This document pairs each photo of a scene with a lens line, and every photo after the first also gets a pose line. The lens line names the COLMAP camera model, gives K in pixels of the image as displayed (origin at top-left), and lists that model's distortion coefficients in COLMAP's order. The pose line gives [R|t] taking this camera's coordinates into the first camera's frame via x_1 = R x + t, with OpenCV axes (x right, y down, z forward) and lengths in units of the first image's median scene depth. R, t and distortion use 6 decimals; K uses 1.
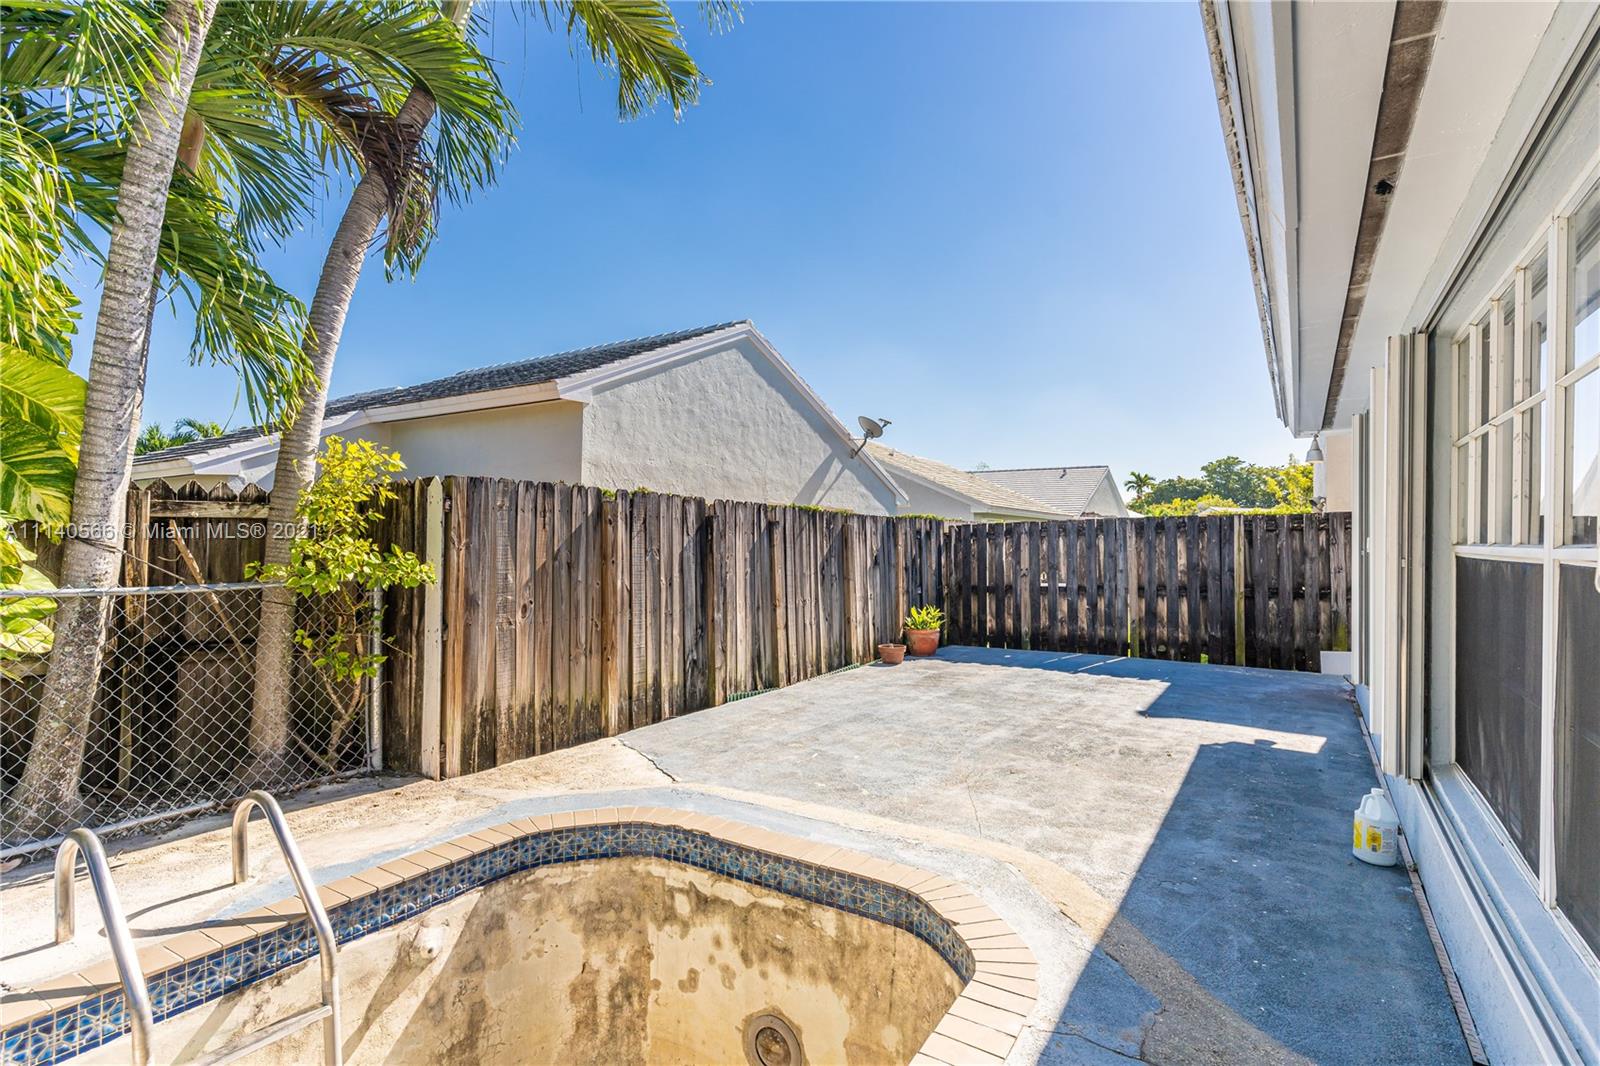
lens RADIAL K [[776.3, 0, 800.0], [0, 776.3, 541.4], [0, 0, 1]] dist [0.004702, -0.001813]
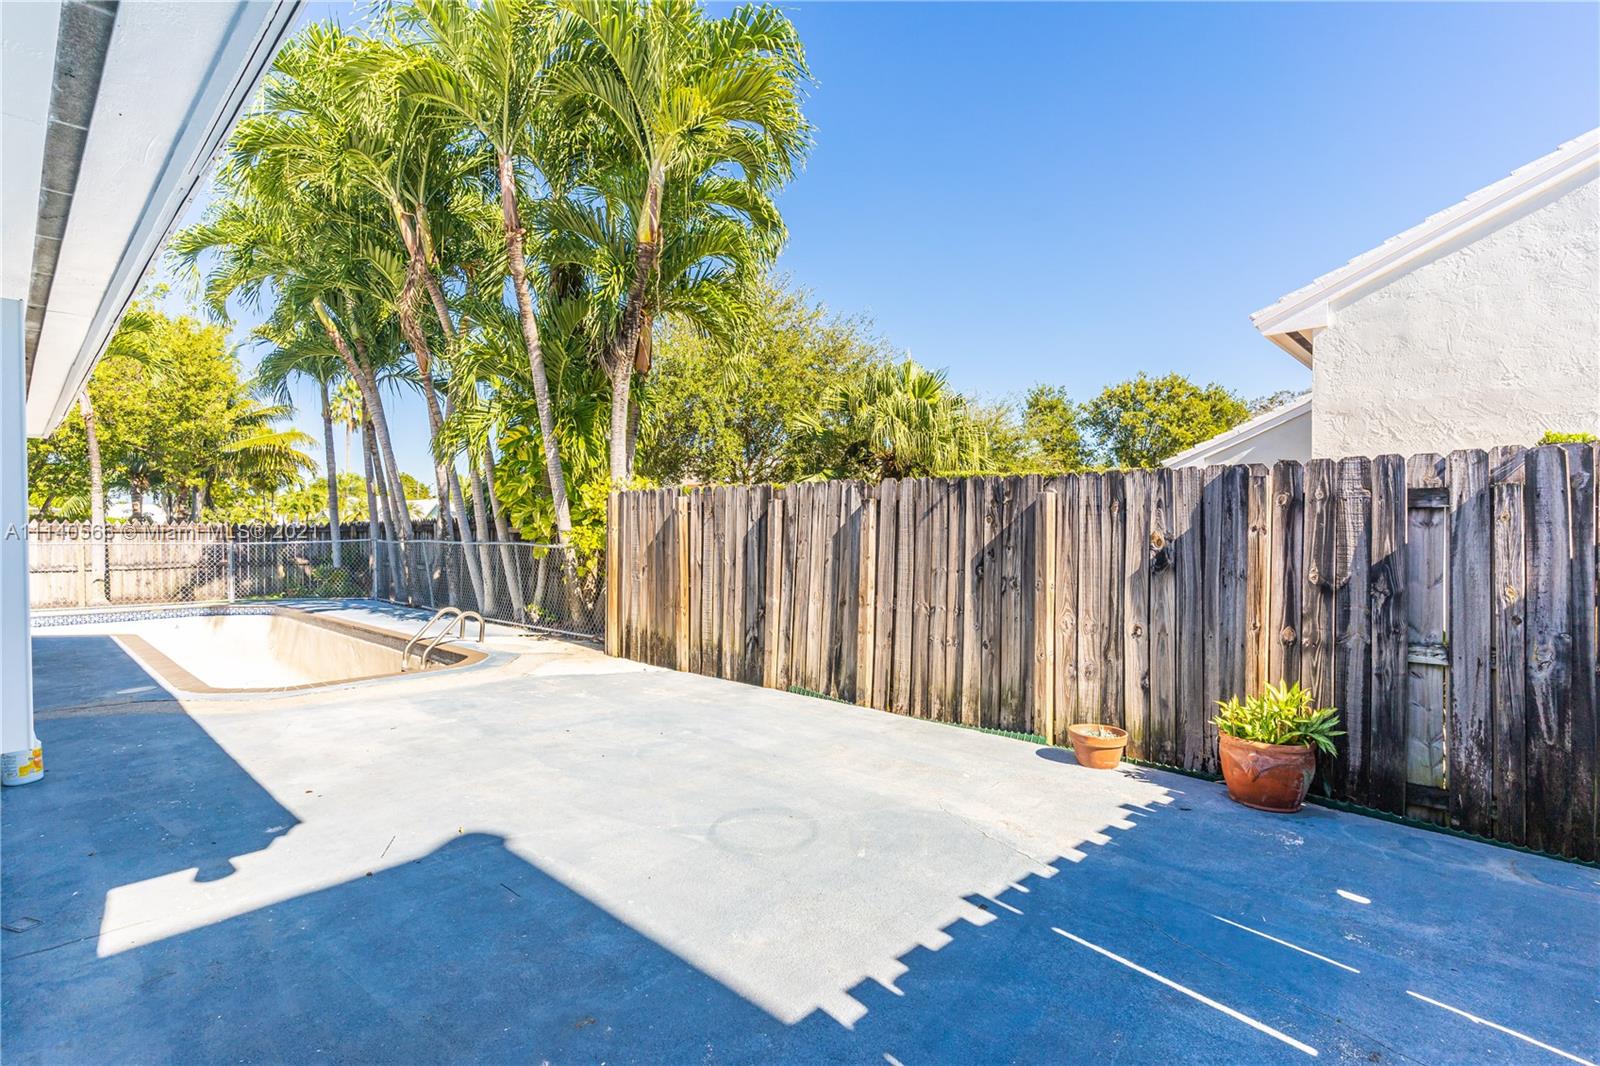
lens RADIAL K [[776.3, 0, 758.0], [0, 776.3, 532.6], [0, 0, 1]] dist [0.004702, -0.001813]
pose [[-0.216112, -0.008914, -0.976328, 1.222220], [-0.005121, 0.999955, -0.007996, 0.023791], [0.976355, 0.003271, -0.216148, 1.661484]]
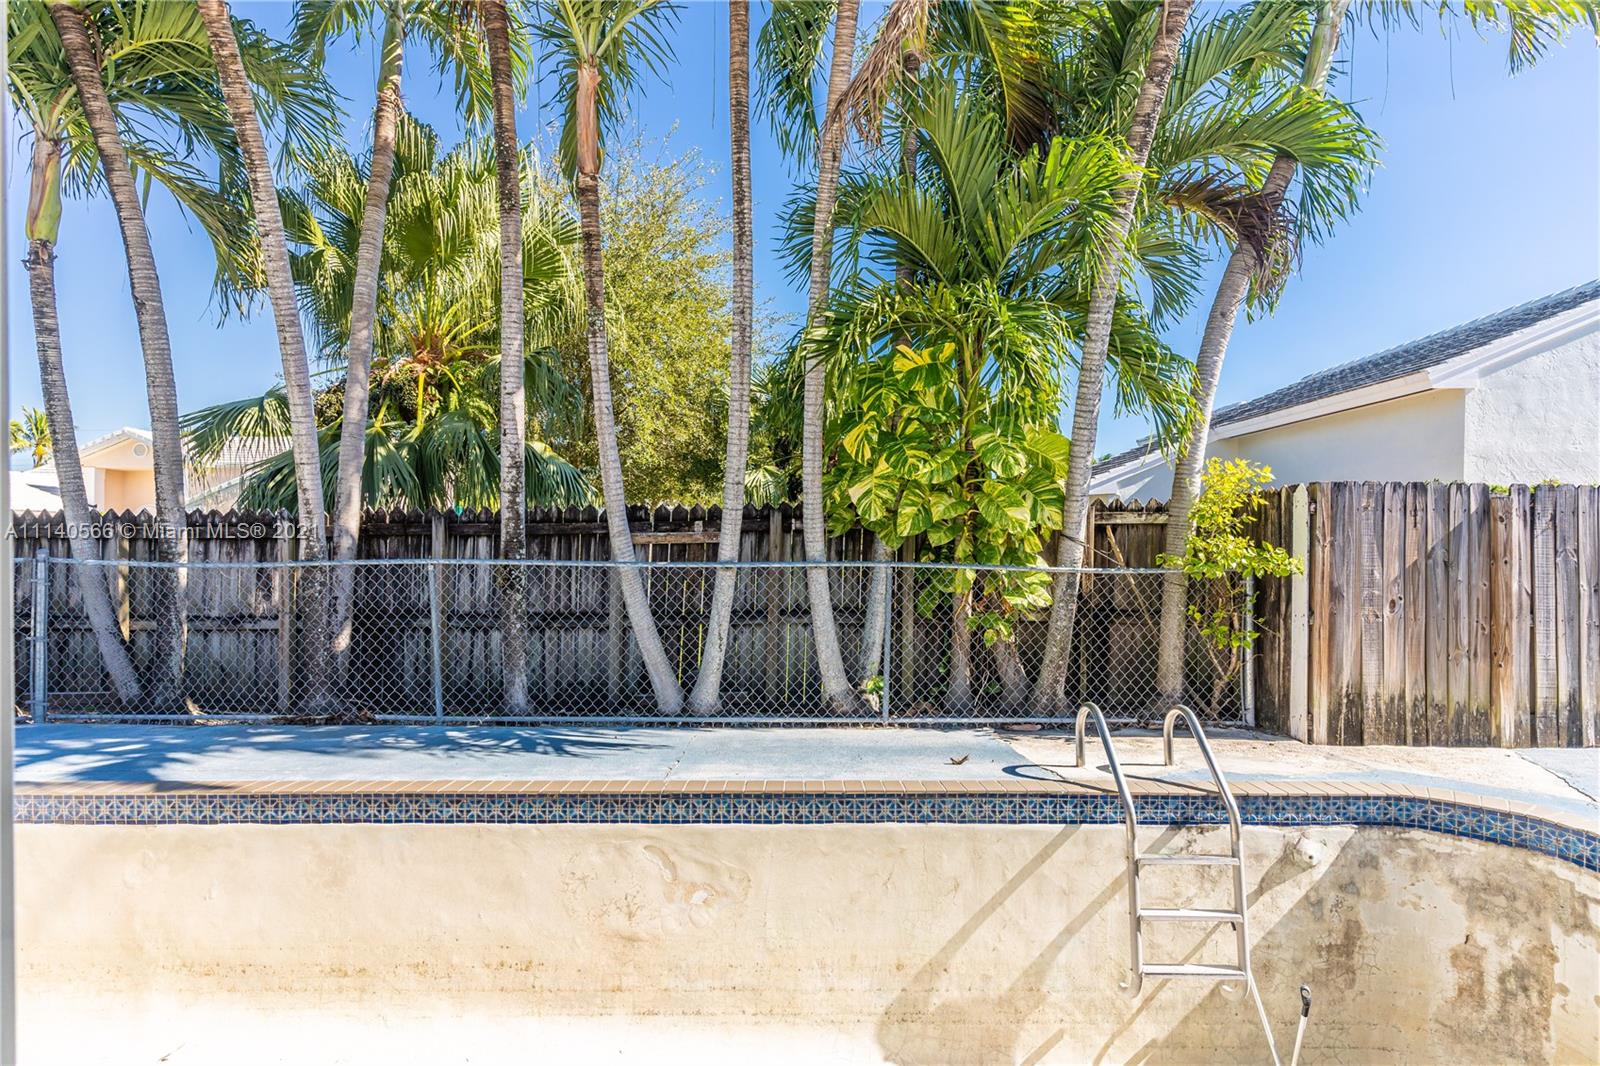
lens RADIAL K [[776.3, 0, 782.4], [0, 776.3, 537.3], [0, 0, 1]] dist [0.004702, -0.001813]
pose [[0.543454, -0.011063, -0.839366, 0.085306], [-0.004349, 0.999863, -0.015995, 0.018253], [0.839428, 0.012343, 0.543331, -0.280651]]
